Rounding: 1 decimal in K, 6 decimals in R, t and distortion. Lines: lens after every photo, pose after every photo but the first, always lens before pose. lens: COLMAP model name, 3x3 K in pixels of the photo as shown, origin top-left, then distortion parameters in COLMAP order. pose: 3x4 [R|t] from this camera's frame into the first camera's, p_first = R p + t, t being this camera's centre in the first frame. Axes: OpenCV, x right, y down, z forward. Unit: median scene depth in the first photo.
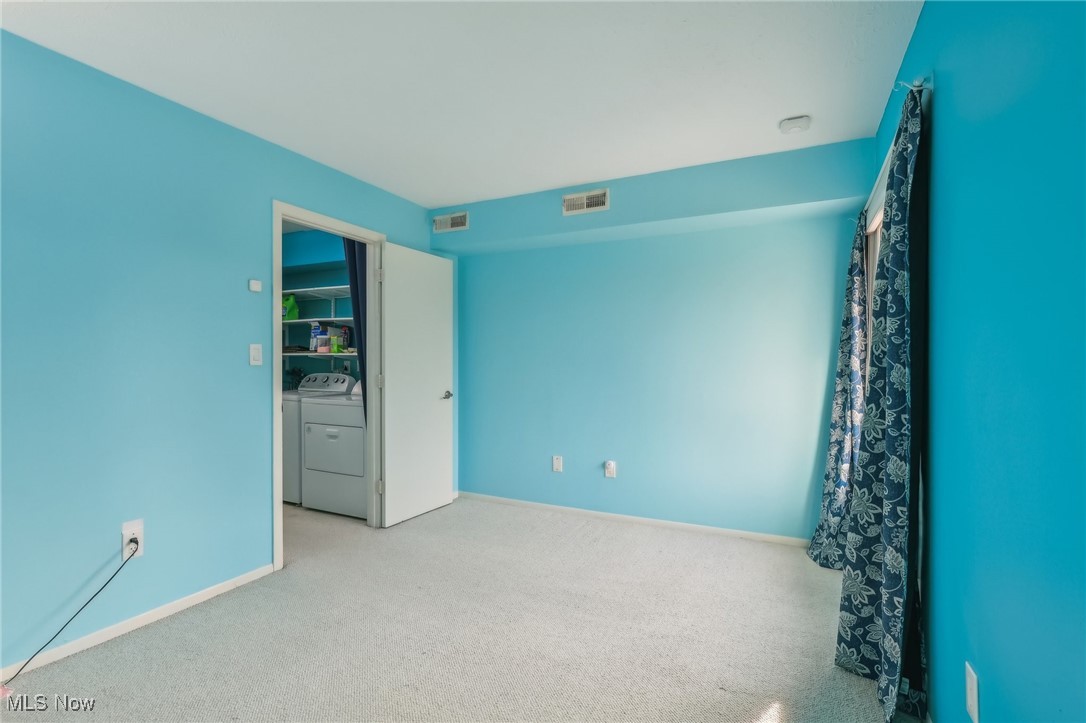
lens RADIAL K [[493.8, 0, 545.2], [0, 493.8, 374.8], [0, 0, 1]] dist [0.002035, 0.000132]
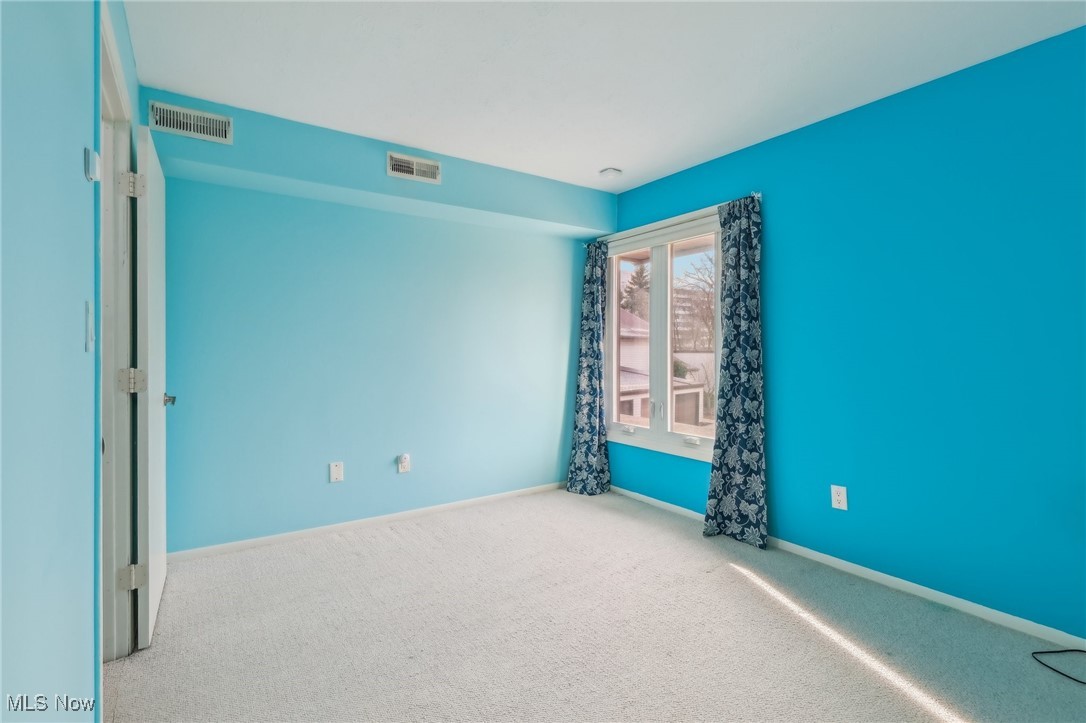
lens RADIAL K [[512.8, 0, 543.2], [0, 512.8, 347.7], [0, 0, 1]] dist [0.014275, -0.000237]
pose [[0.498318, -0.004518, 0.866983, -0.617697], [0.013995, 0.999898, -0.002833, -0.016223], [-0.866882, 0.013545, 0.498330, 0.335989]]
